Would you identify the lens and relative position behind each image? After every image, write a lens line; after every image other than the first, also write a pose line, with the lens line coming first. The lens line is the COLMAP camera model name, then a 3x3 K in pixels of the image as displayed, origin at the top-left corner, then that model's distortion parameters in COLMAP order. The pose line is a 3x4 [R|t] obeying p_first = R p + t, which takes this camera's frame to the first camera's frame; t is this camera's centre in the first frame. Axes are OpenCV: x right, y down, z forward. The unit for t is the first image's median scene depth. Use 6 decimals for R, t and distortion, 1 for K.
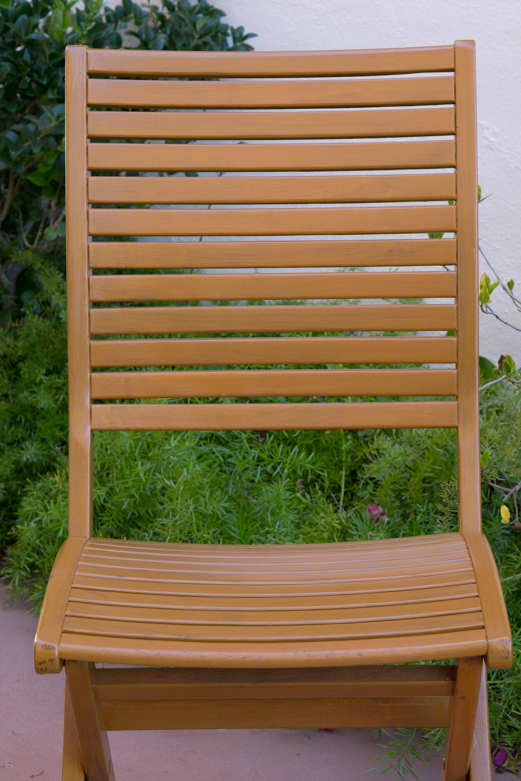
lens RADIAL K [[2502.0, 0, 260.5], [0, 2502.0, 390.5], [0, 0, 1]] dist [0.416861, -0.606437]
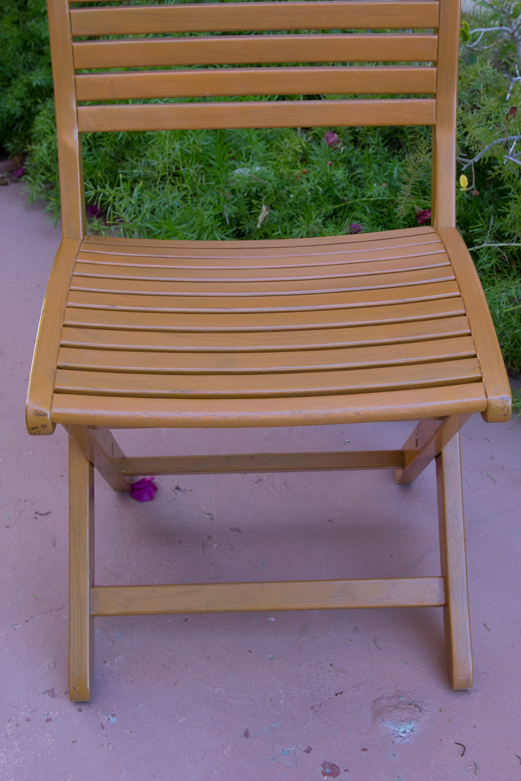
lens RADIAL K [[1378.8, 0, 260.5], [0, 1378.8, 390.5], [0, 0, 1]] dist [0.027662, 0.226270]
pose [[0.999285, -0.022349, 0.030511, -0.012720], [0.010731, 0.941115, 0.337916, -0.074293], [-0.036266, -0.337347, 0.940682, 0.426007]]
